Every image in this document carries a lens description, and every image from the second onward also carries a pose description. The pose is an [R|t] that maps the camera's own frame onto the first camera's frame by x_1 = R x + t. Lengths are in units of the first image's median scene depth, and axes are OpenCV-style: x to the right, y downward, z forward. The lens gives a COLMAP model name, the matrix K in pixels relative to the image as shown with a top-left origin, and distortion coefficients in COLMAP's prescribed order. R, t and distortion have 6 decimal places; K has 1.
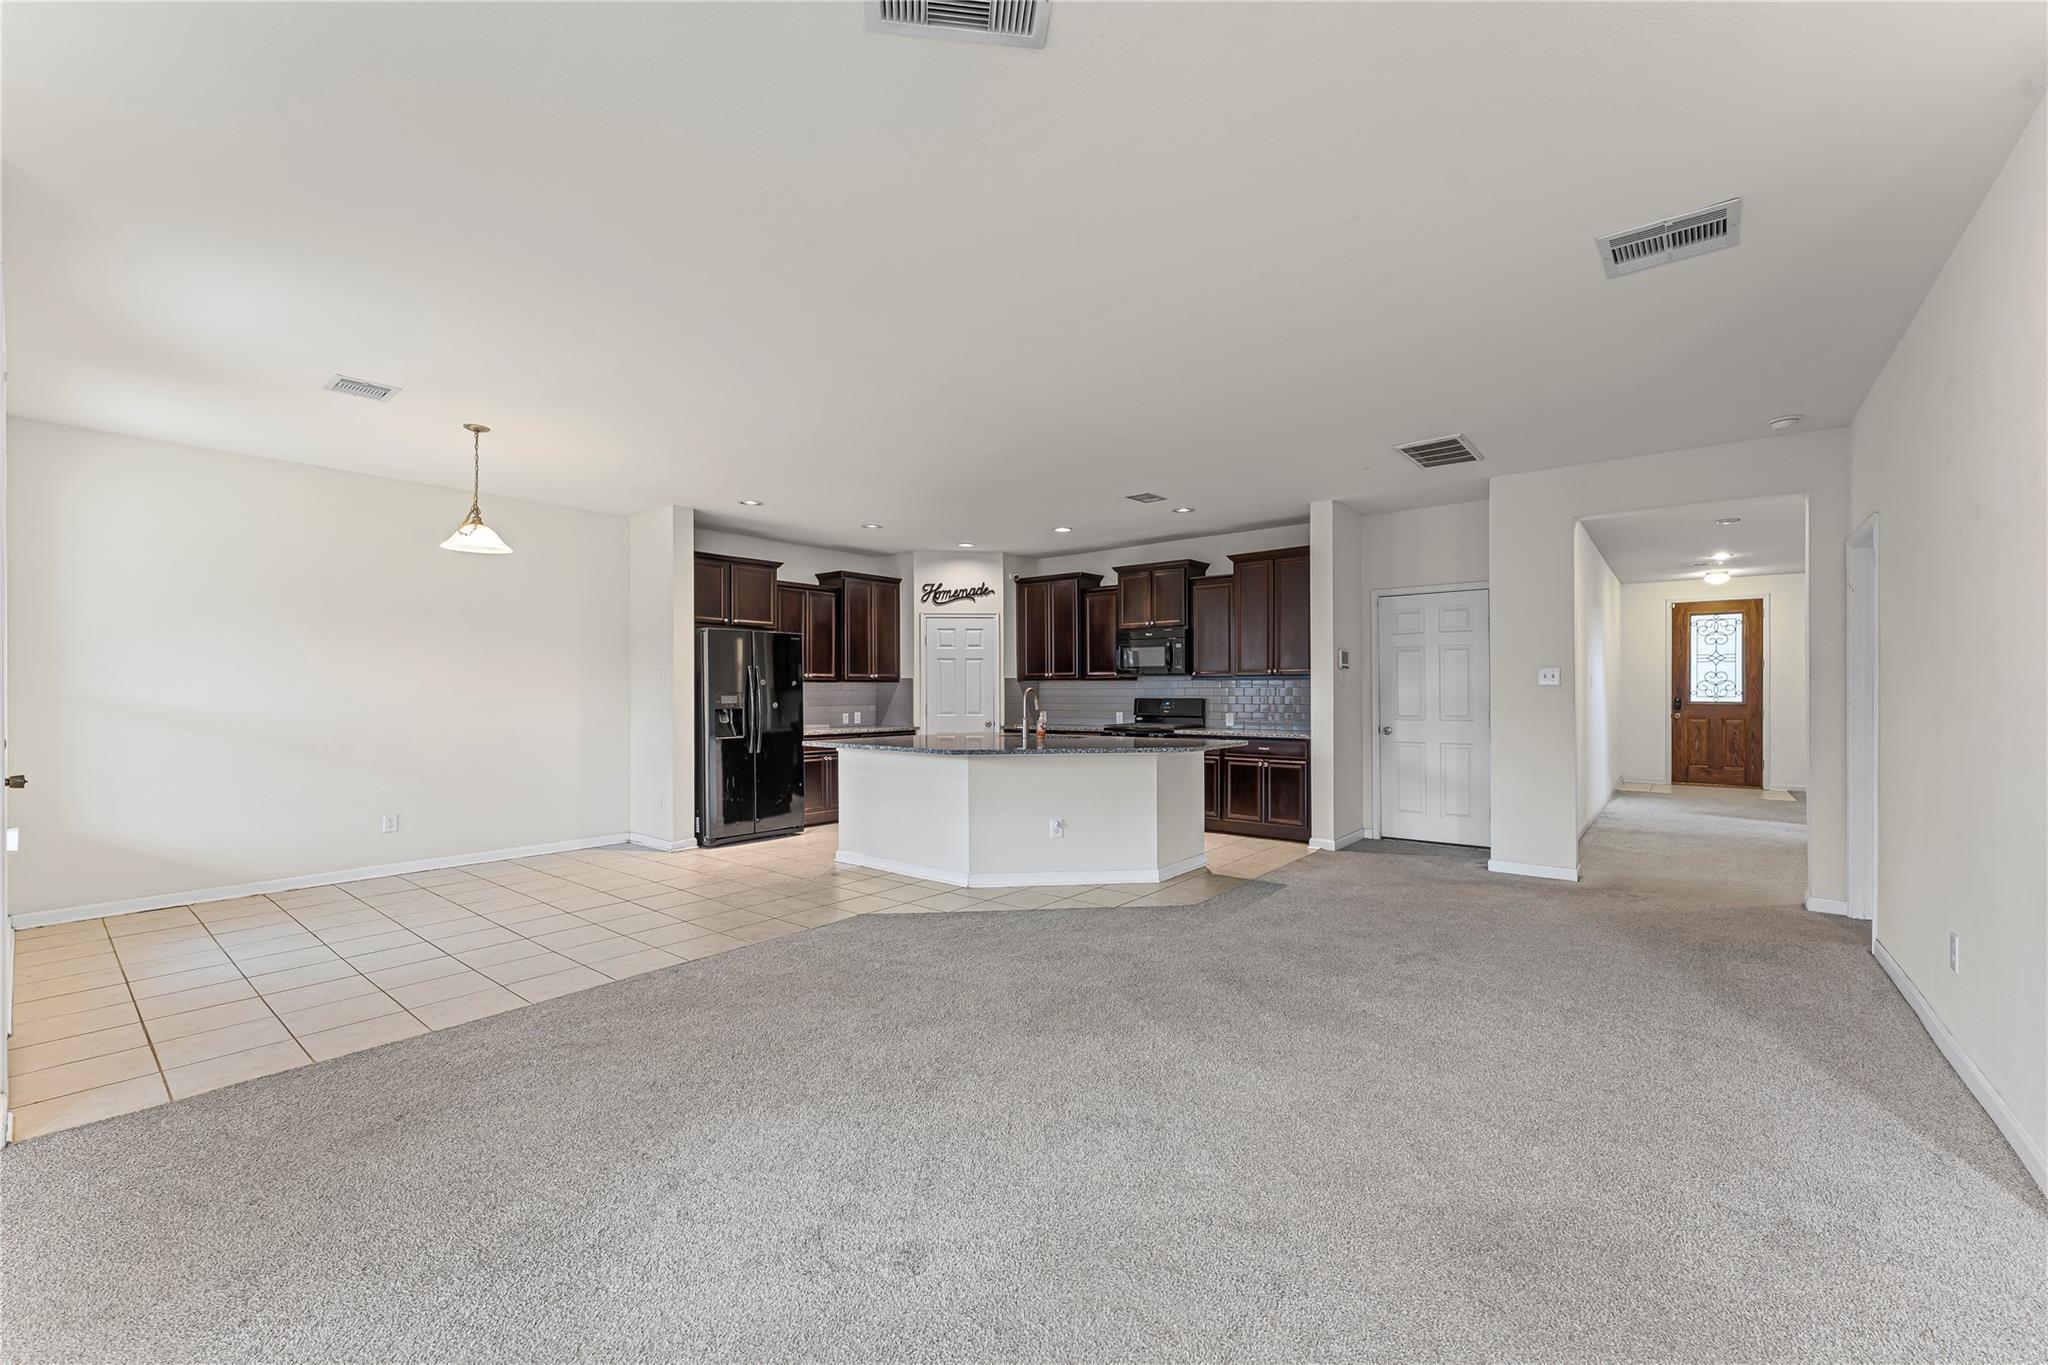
lens RADIAL K [[816.3, 0, 1020.4], [0, 816.3, 689.2], [0, 0, 1]] dist [-0.000771, -0.000276]
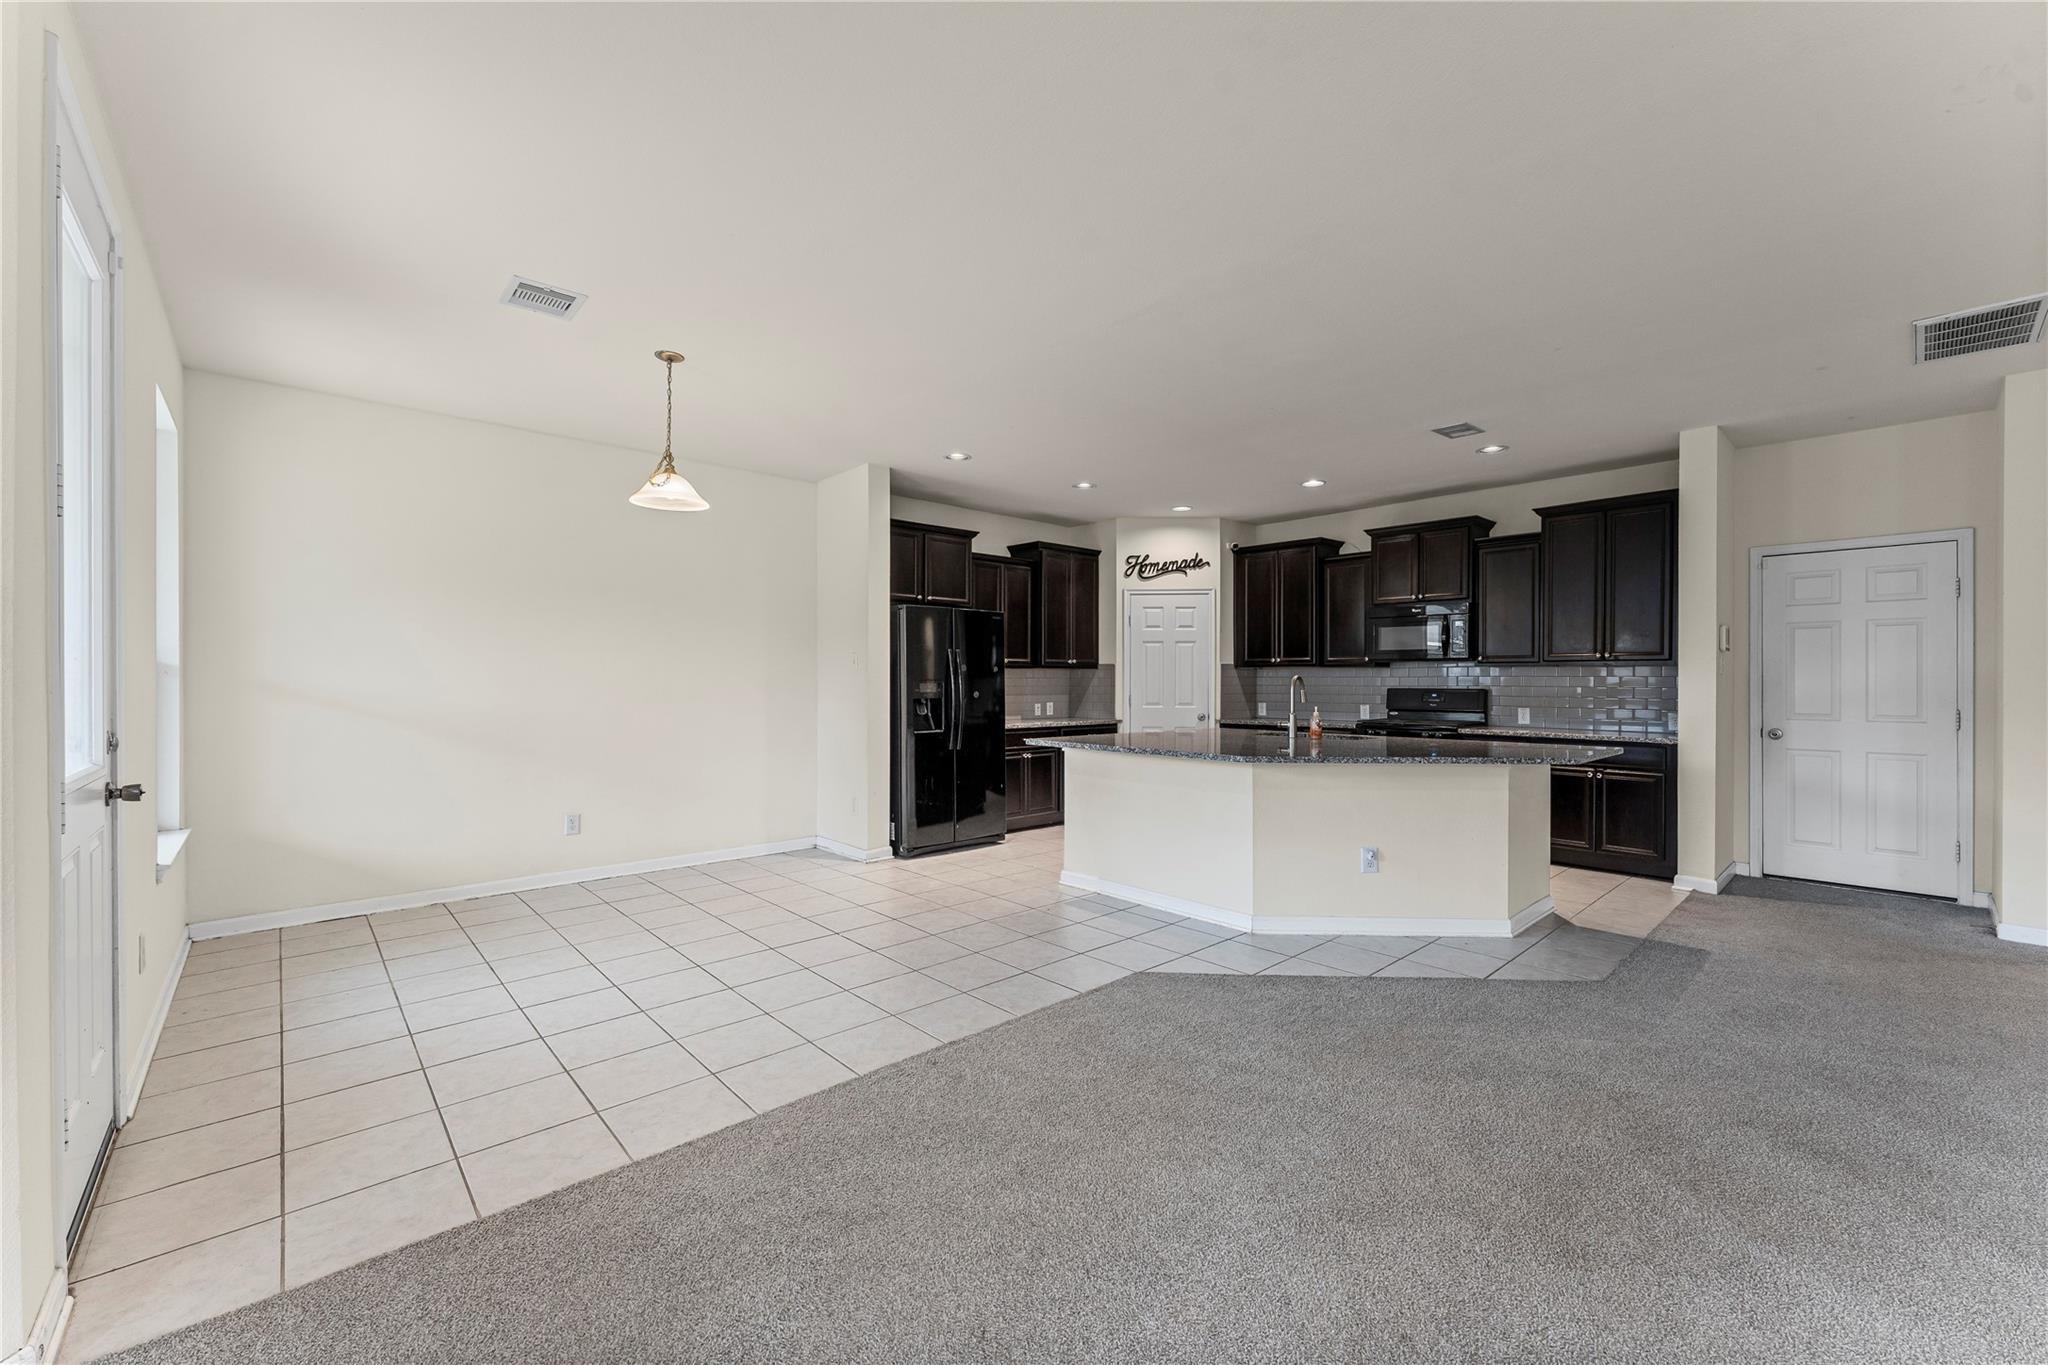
lens RADIAL K [[810.6, 0, 1024.0], [0, 810.6, 682.5], [0, 0, 1]] dist [-0.000507, -0.000080]
pose [[0.989369, 0.004796, -0.145347, -0.129760], [-0.003859, 0.999970, 0.006727, 0.000965], [0.145374, -0.006094, 0.989358, 0.162846]]
